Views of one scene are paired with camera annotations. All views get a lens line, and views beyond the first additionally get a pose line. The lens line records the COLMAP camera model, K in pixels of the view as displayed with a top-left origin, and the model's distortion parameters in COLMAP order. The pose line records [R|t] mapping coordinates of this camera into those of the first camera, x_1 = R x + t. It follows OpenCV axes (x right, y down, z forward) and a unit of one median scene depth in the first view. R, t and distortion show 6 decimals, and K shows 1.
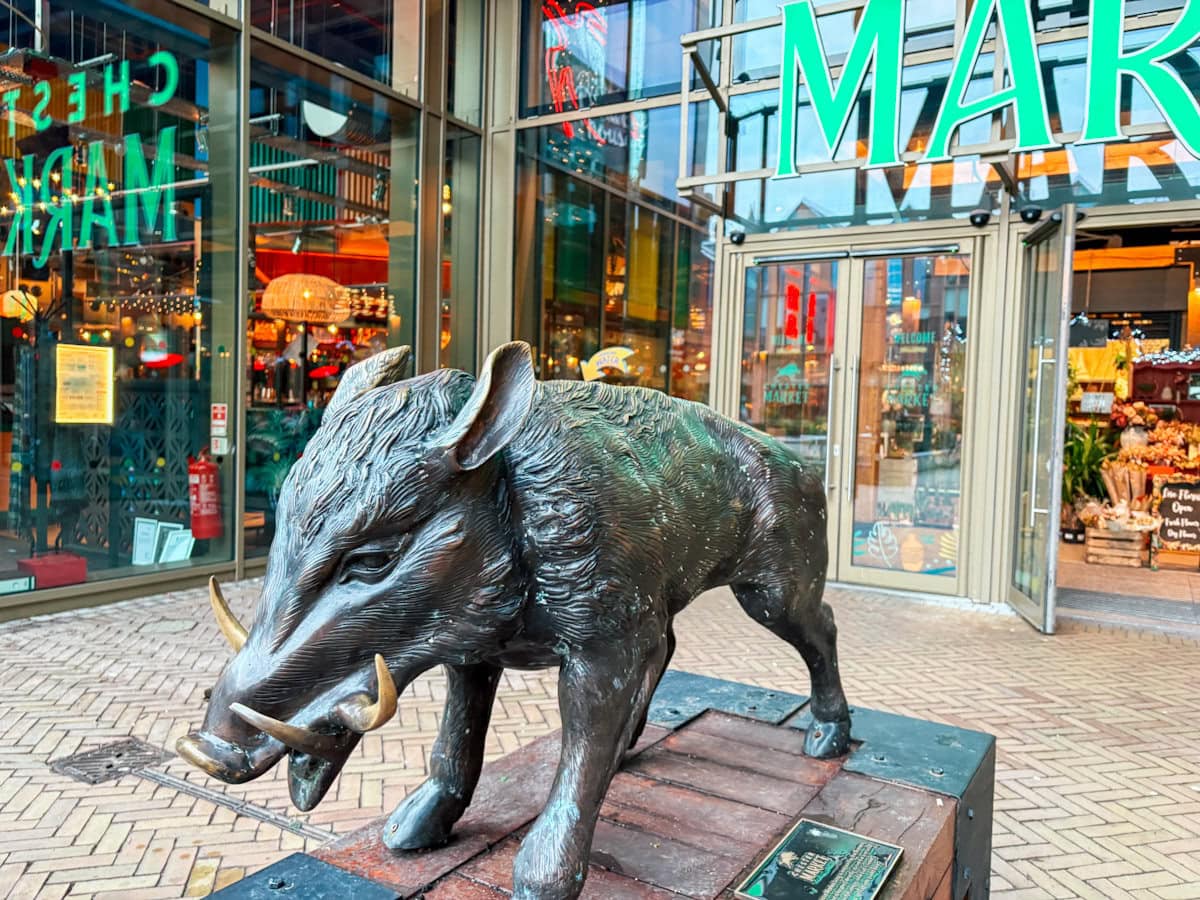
lens RADIAL K [[913.2, 0, 601.3], [0, 913.2, 448.8], [0, 0, 1]] dist [-0.015975, -0.006922]
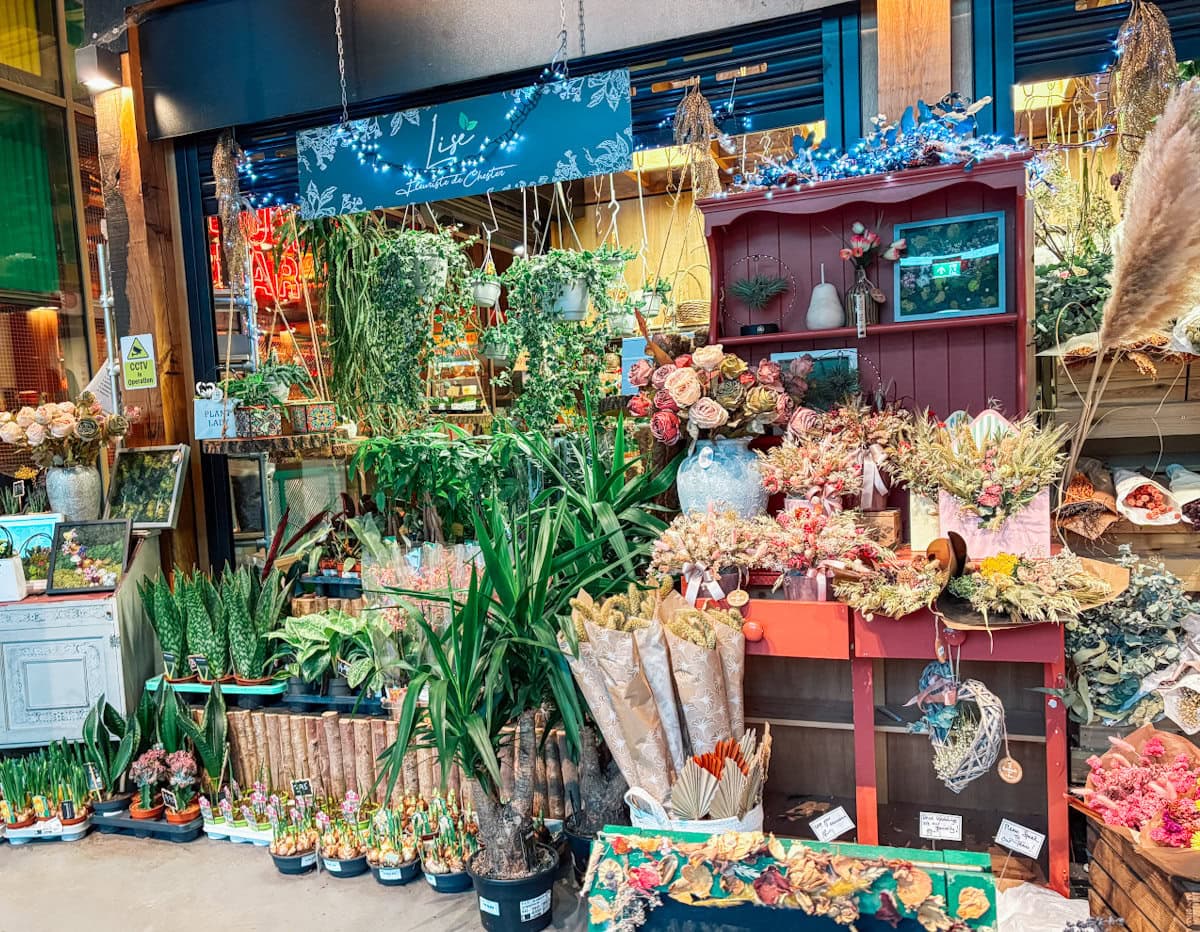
lens RADIAL K [[985.4, 0, 600.1], [0, 985.4, 469.2], [0, 0, 1]] dist [0.010481, 0.000560]
pose [[0.980307, -0.096161, 0.172483, 0.512757], [0.093682, 0.995348, 0.022475, -0.025667], [-0.173842, -0.005874, 0.984756, 0.734508]]
